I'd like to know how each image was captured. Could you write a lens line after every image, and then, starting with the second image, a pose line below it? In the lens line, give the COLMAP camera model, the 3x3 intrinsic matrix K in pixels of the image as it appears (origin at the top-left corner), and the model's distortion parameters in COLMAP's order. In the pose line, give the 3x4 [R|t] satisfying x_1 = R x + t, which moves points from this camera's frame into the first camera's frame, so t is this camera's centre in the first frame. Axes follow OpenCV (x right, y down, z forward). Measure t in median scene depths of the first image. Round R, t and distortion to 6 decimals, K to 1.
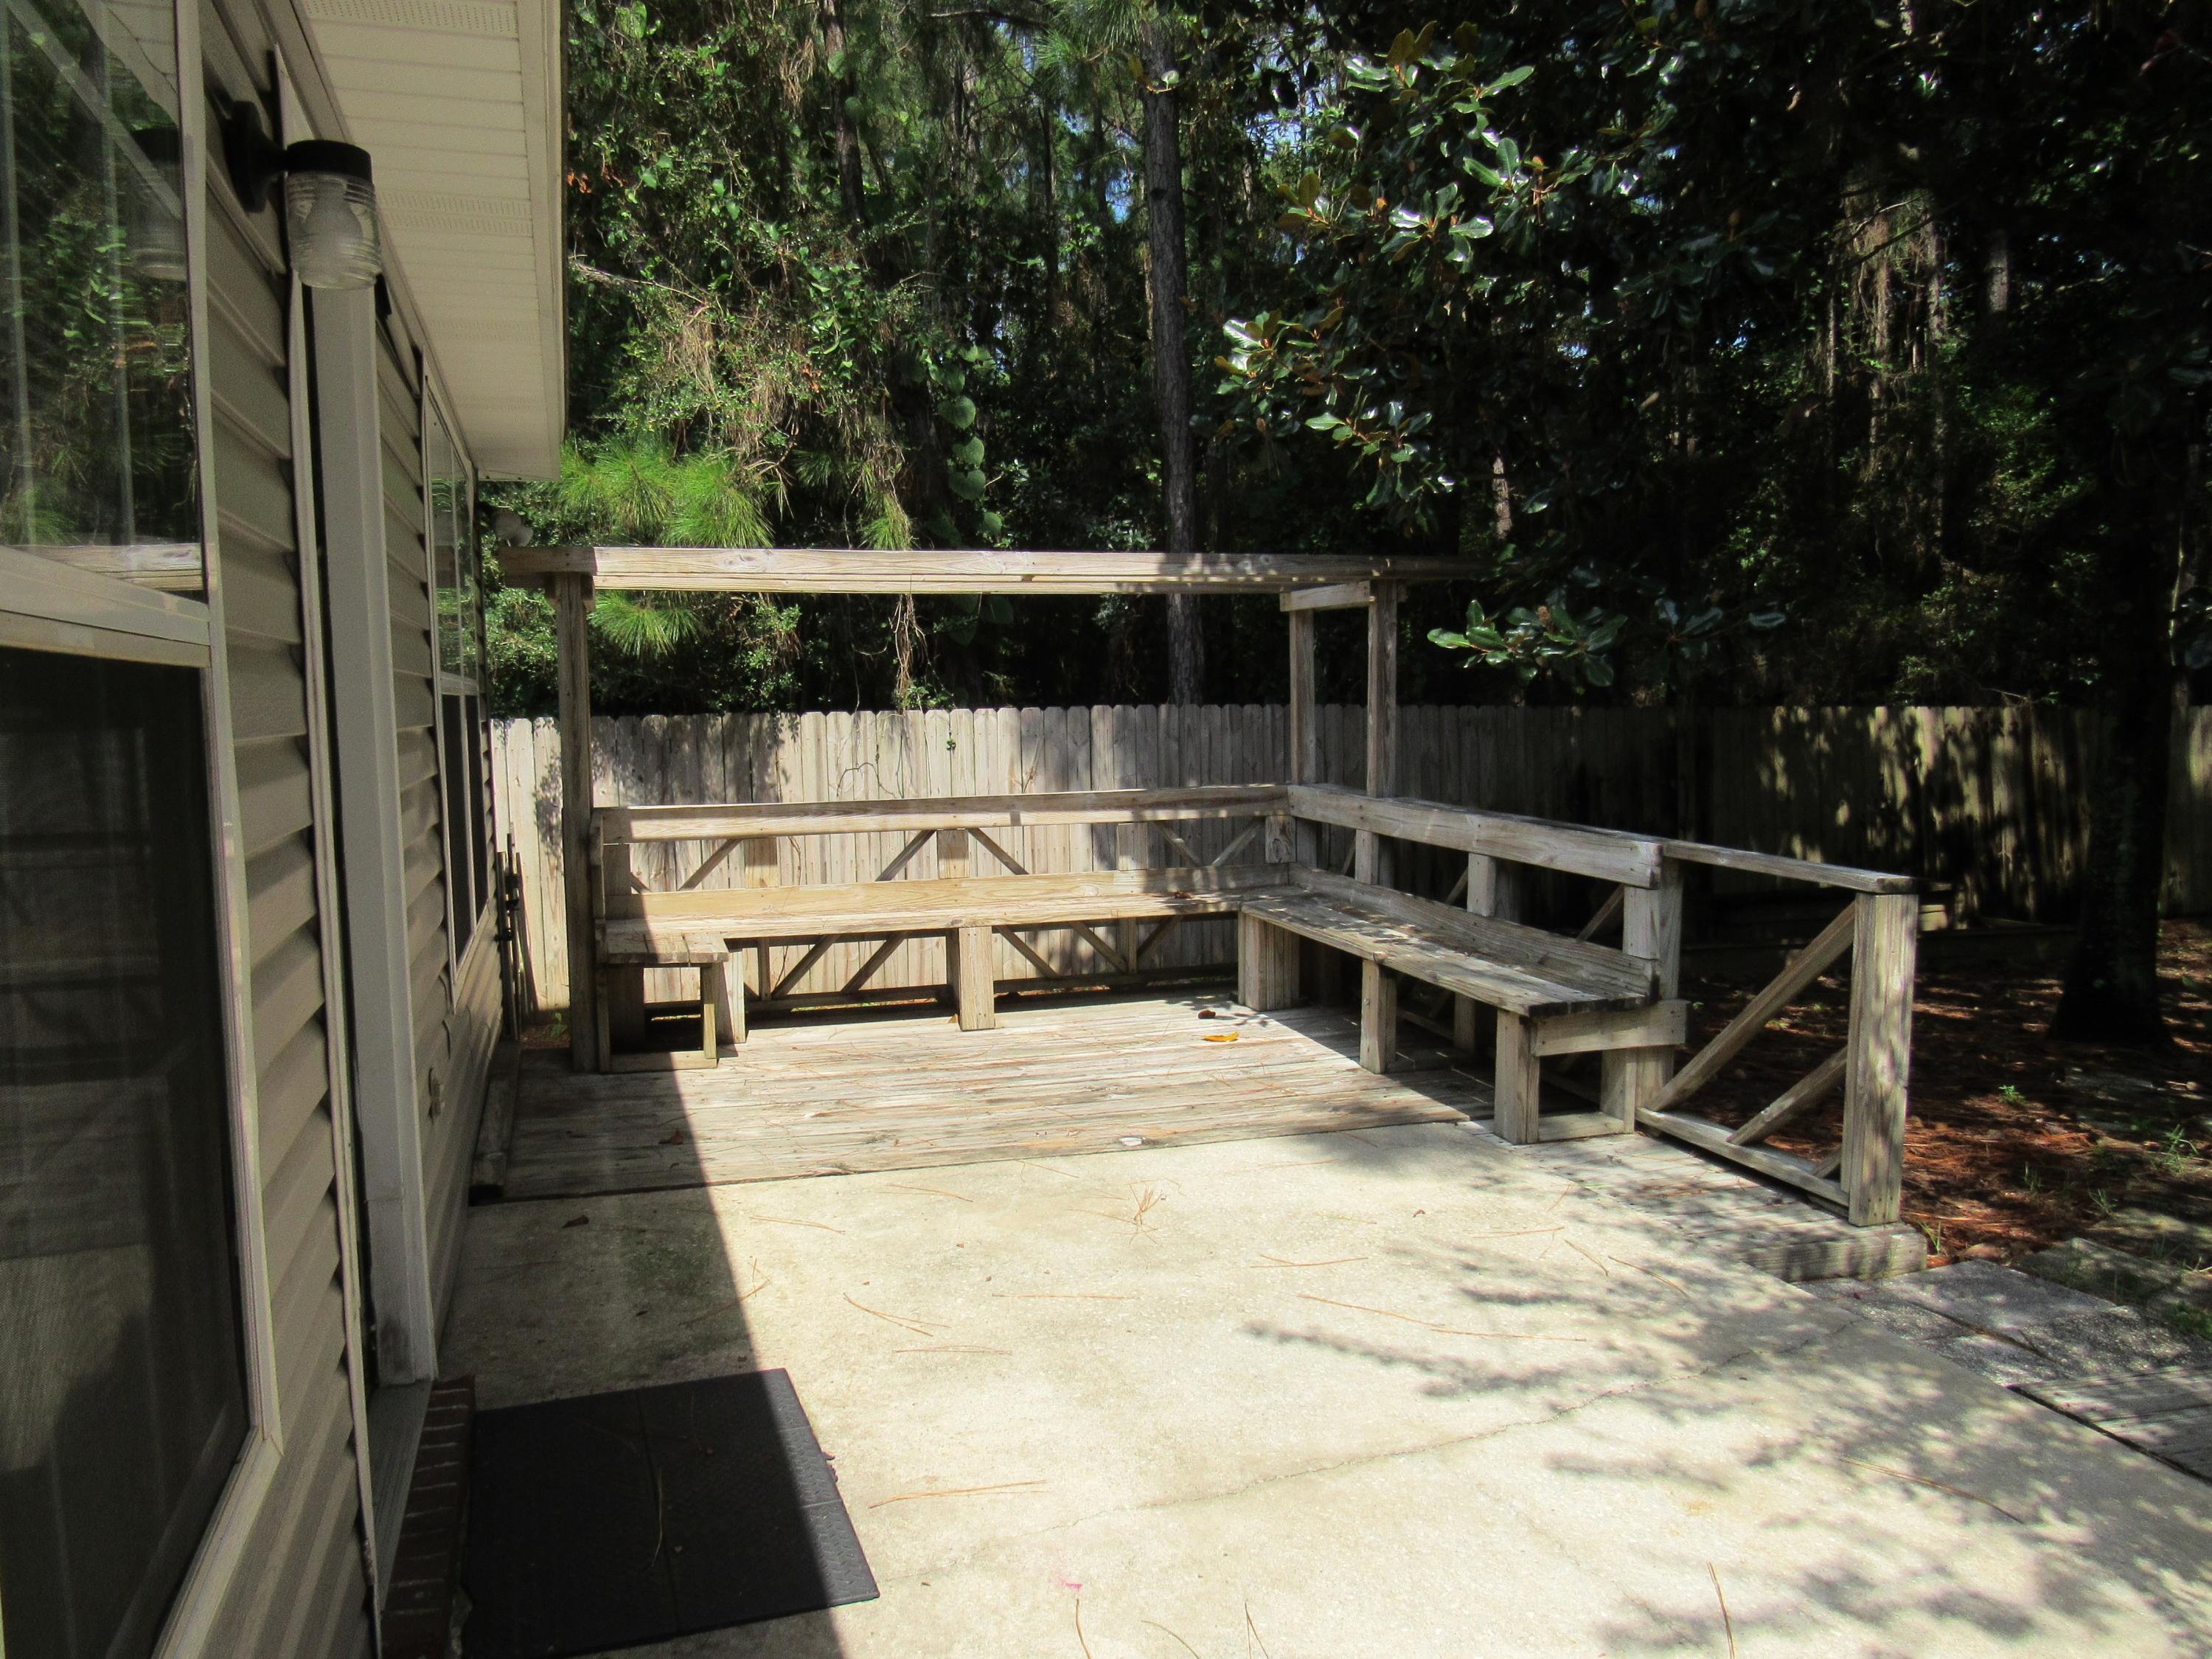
lens RADIAL K [[1583.7, 0, 1106.0], [0, 1583.7, 829.5], [0, 0, 1]] dist [-0.011999, -0.004489]
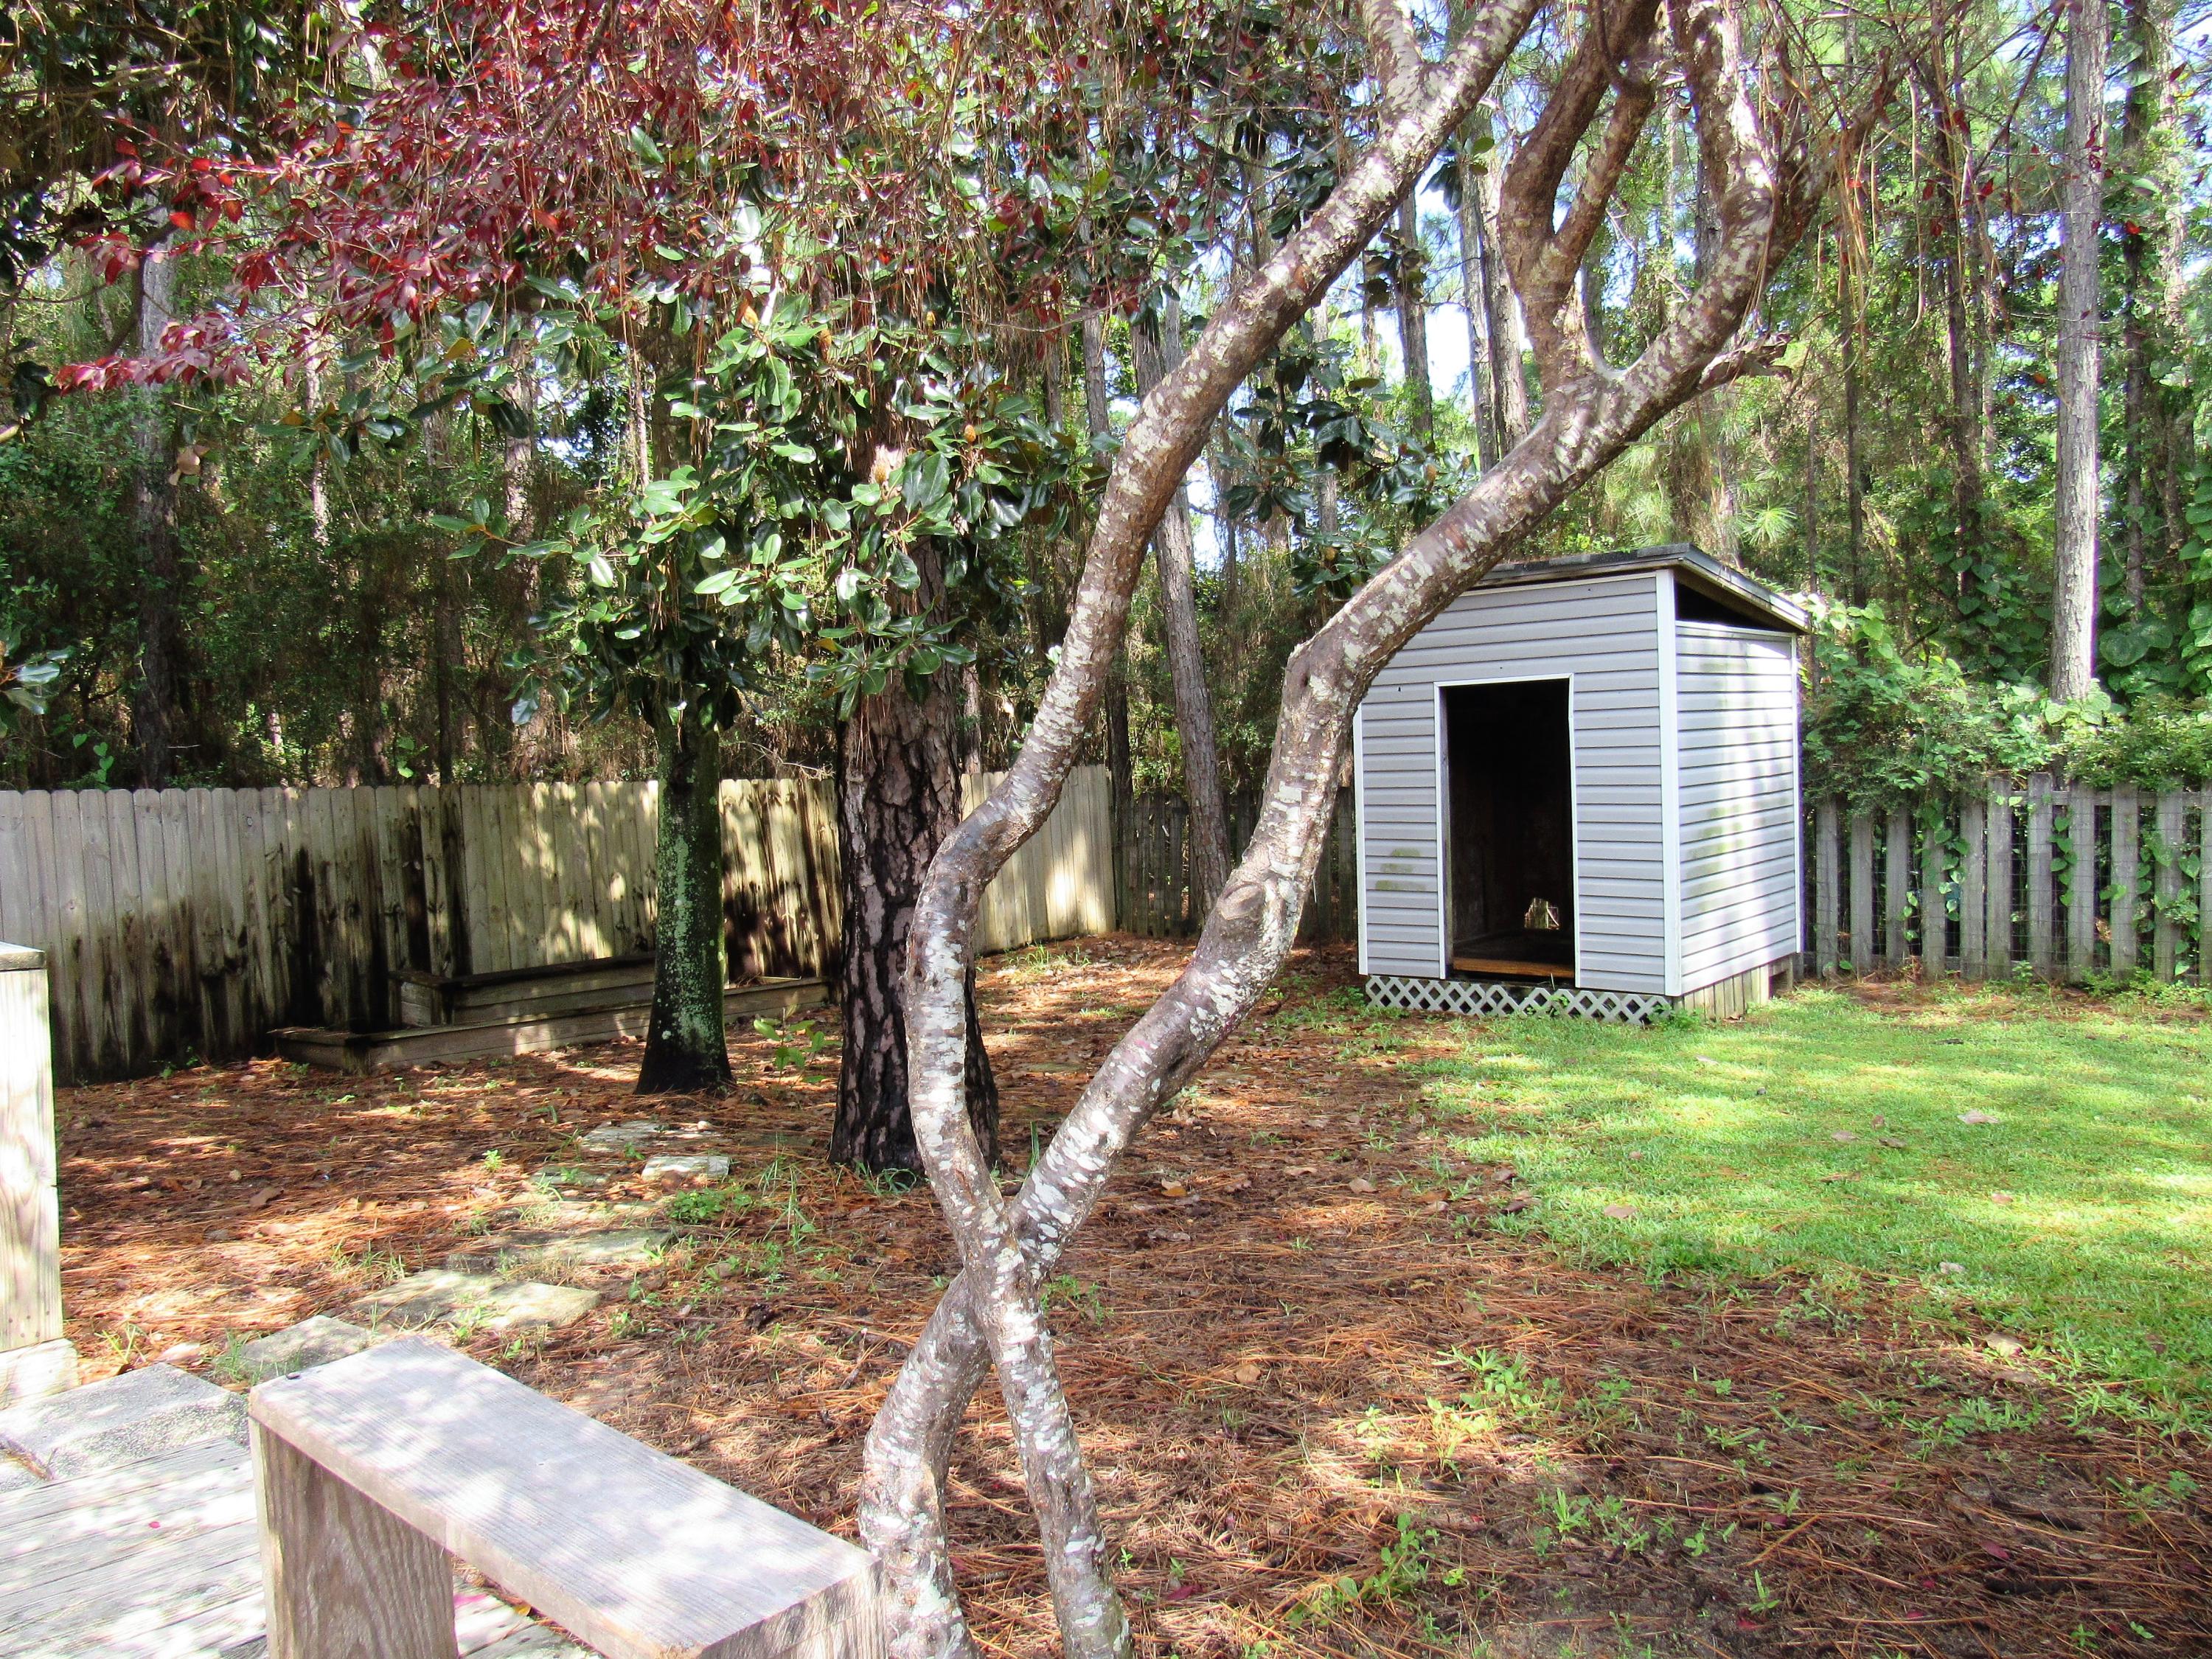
lens RADIAL K [[1583.7, 0, 1106.0], [0, 1583.7, 829.5], [0, 0, 1]] dist [-0.011999, -0.004489]
pose [[0.851924, -0.040113, 0.522127, 0.204402], [0.069986, 0.996839, -0.037608, 0.013220], [-0.518968, 0.068580, 0.852038, -0.032161]]
